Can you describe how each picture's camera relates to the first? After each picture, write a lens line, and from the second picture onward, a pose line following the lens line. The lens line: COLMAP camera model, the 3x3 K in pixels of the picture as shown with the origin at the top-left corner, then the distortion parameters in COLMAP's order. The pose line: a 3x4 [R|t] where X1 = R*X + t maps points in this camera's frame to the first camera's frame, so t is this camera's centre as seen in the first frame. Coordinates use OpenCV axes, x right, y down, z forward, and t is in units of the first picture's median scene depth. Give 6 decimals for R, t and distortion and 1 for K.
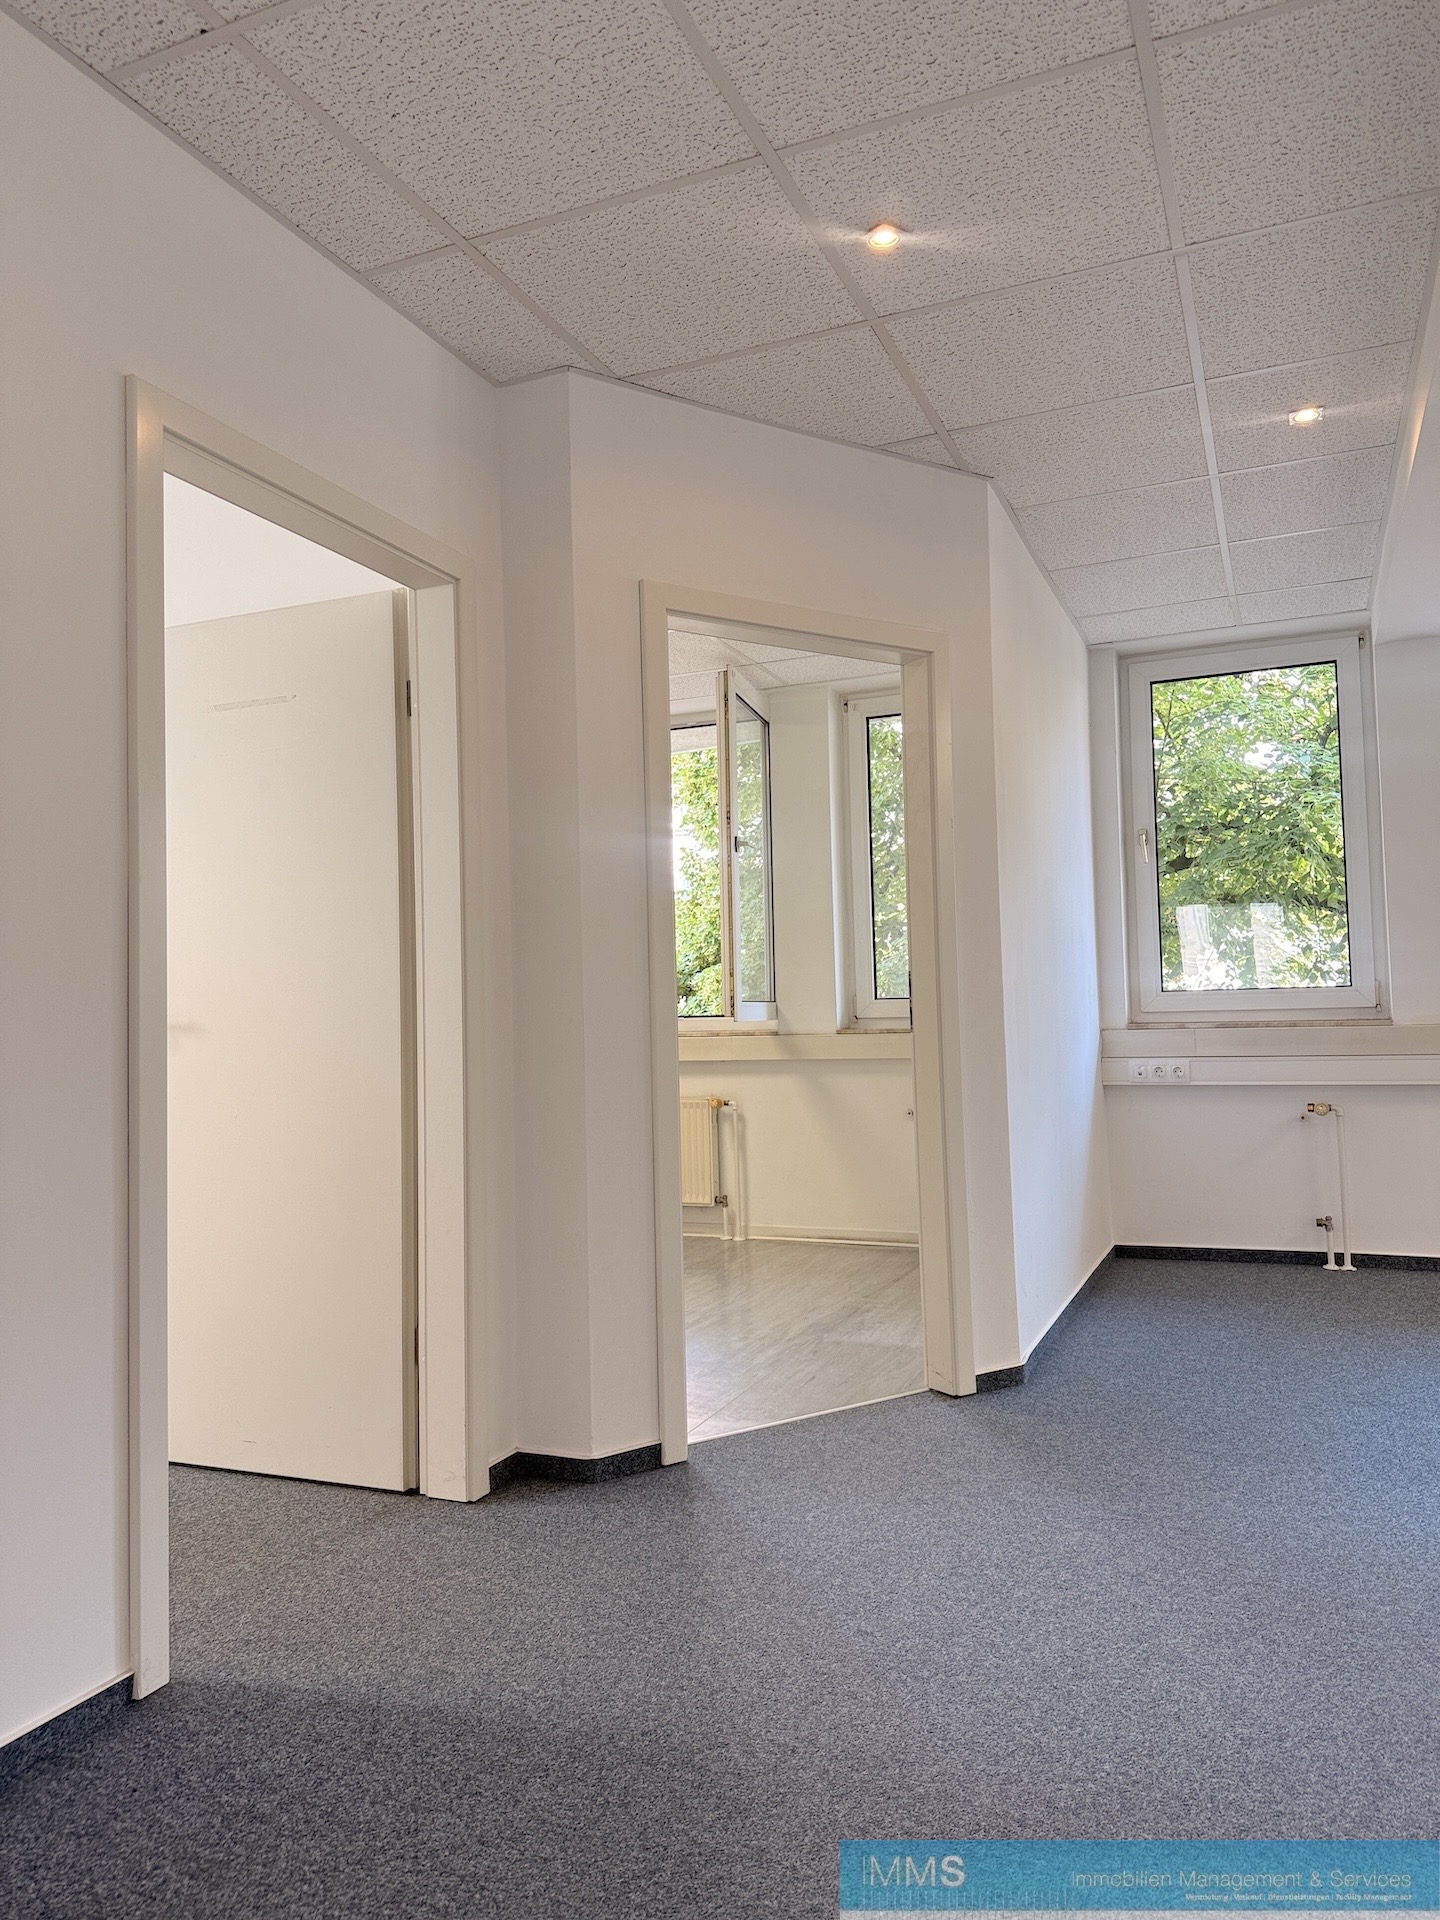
lens RADIAL K [[1346.8, 0, 720.0], [0, 1346.8, 960.0], [0, 0, 1]] dist [0.019331, -0.023232]
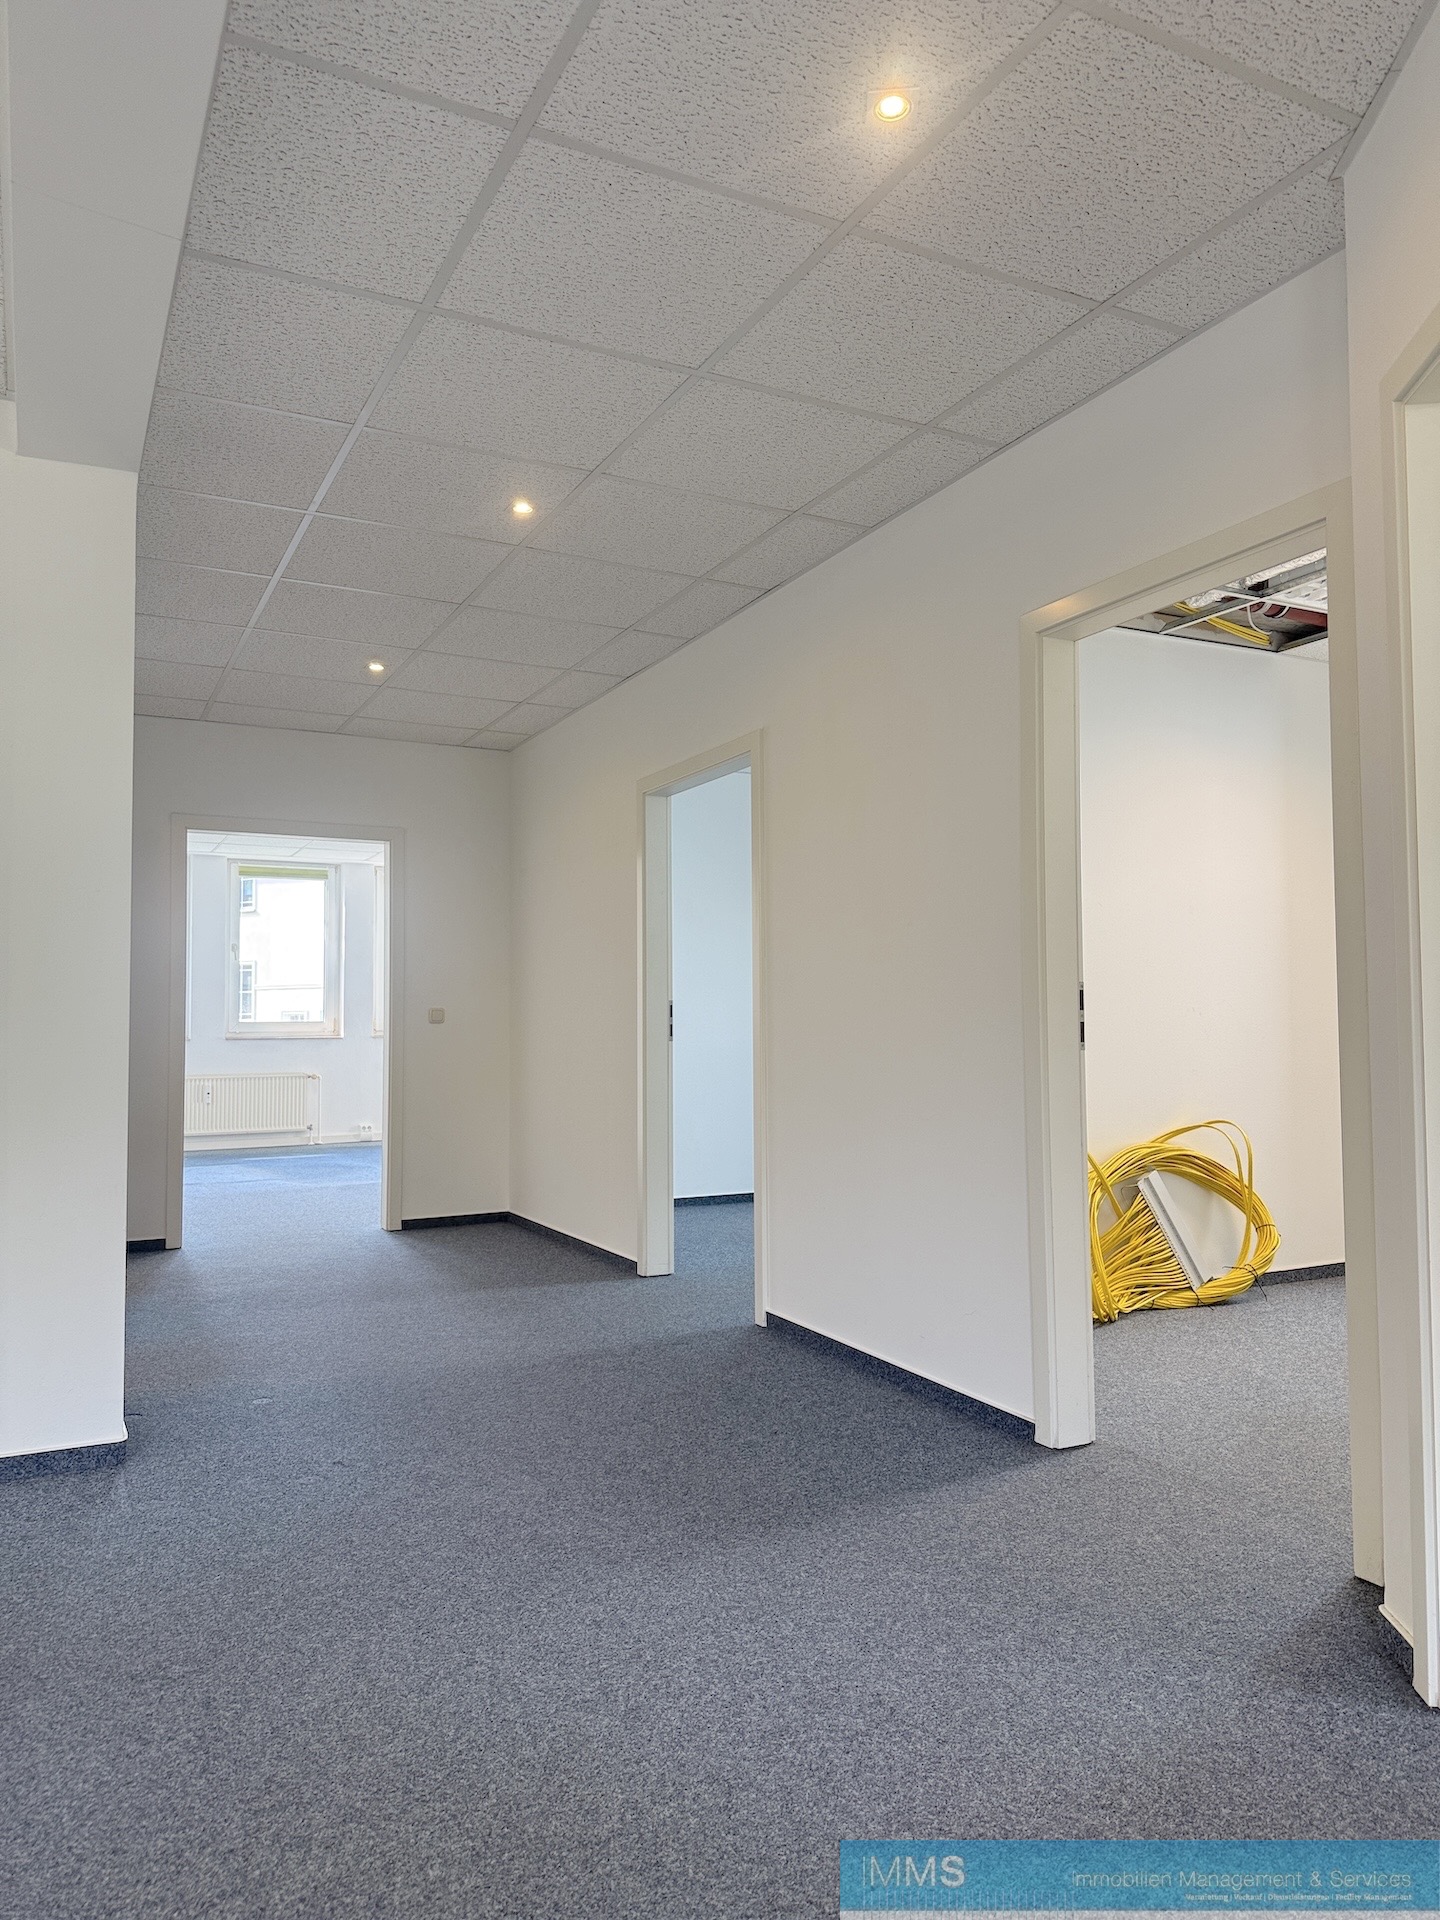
lens RADIAL K [[1356.5, 0, 728.9], [0, 1356.5, 959.6], [0, 0, 1]] dist [0.059198, -0.078334]
pose [[-0.639289, -0.006887, -0.768935, 1.003682], [0.062848, 0.996147, -0.061174, 0.045005], [0.766394, -0.087434, -0.636393, 1.703863]]
